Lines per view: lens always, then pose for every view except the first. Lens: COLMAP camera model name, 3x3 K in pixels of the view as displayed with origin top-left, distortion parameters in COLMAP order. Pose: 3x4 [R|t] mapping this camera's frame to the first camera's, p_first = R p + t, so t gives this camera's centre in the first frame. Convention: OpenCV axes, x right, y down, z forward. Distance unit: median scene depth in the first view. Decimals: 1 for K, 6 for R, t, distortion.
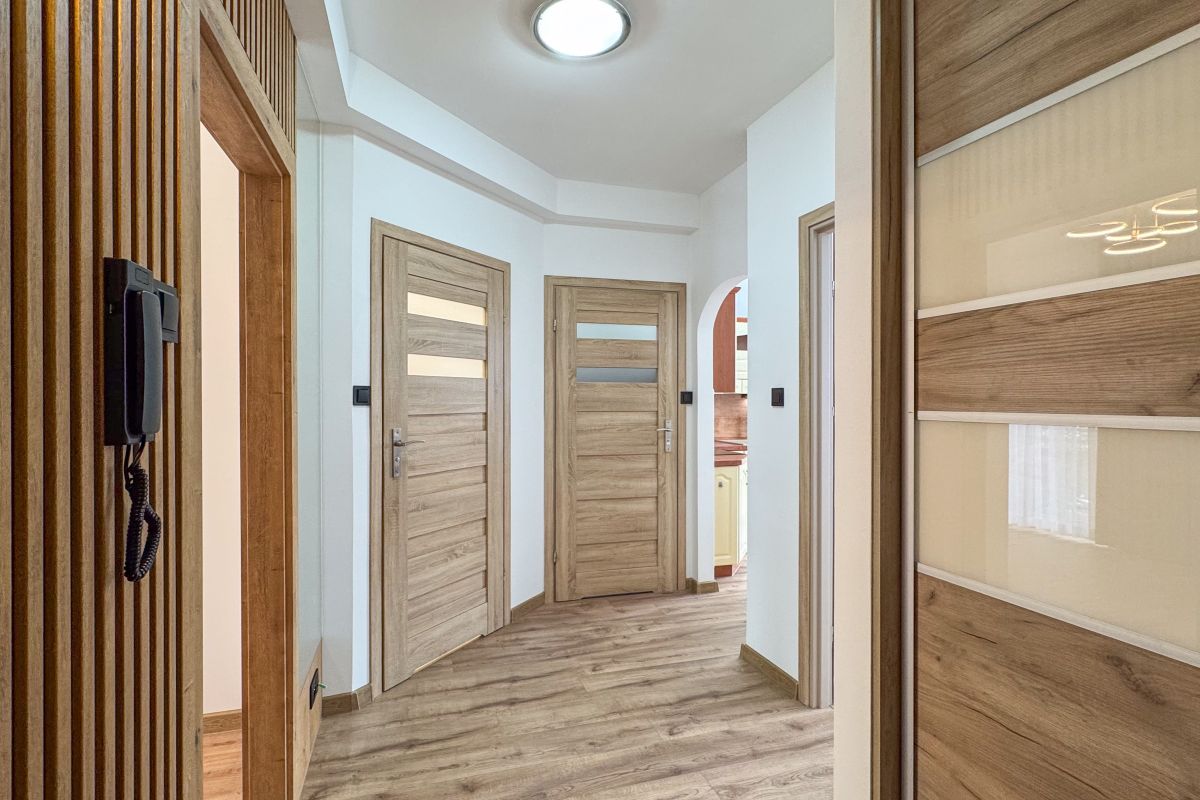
lens RADIAL K [[565.4, 0, 600.0], [0, 565.4, 400.0], [0, 0, 1]] dist [-0.002567, -0.000071]
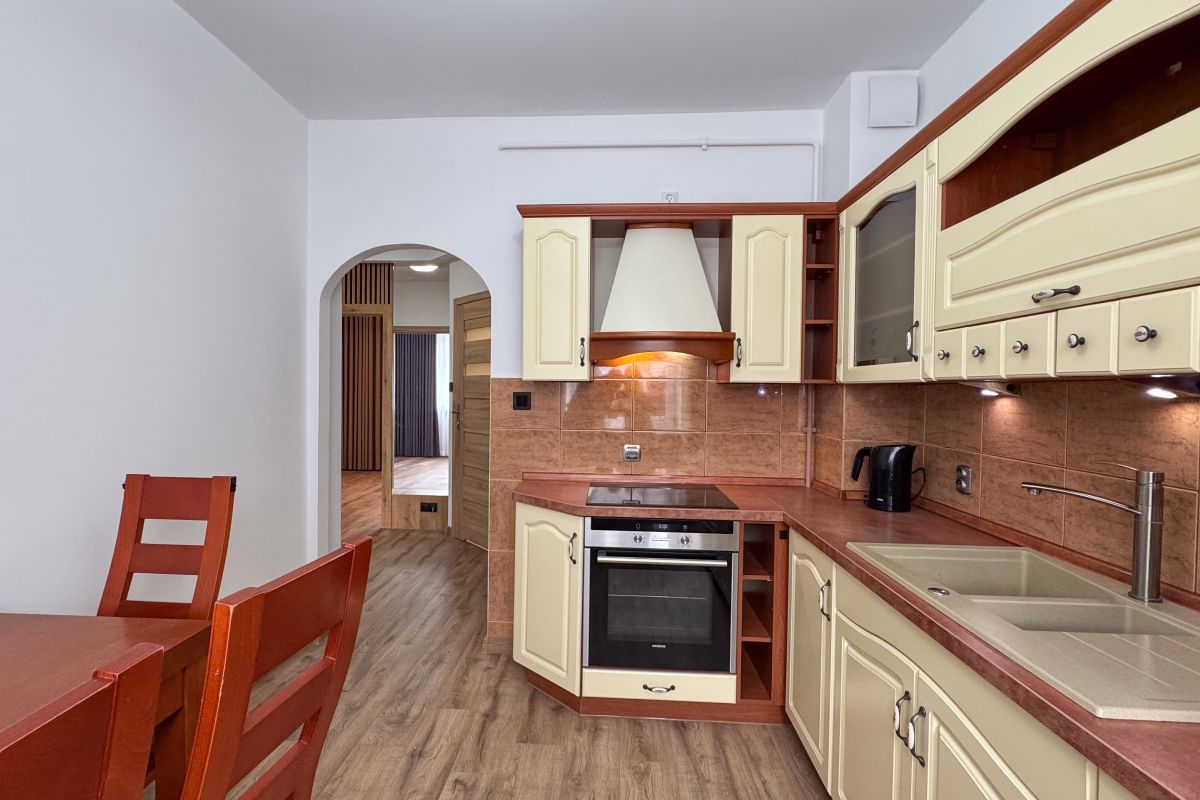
lens RADIAL K [[565.4, 0, 600.0], [0, 565.4, 400.0], [0, 0, 1]] dist [-0.002567, -0.000071]
pose [[-0.340480, 0.012843, -0.940164, 1.213858], [-0.016994, 0.999659, 0.019810, -0.009884], [0.940098, 0.022722, -0.340146, 1.991020]]
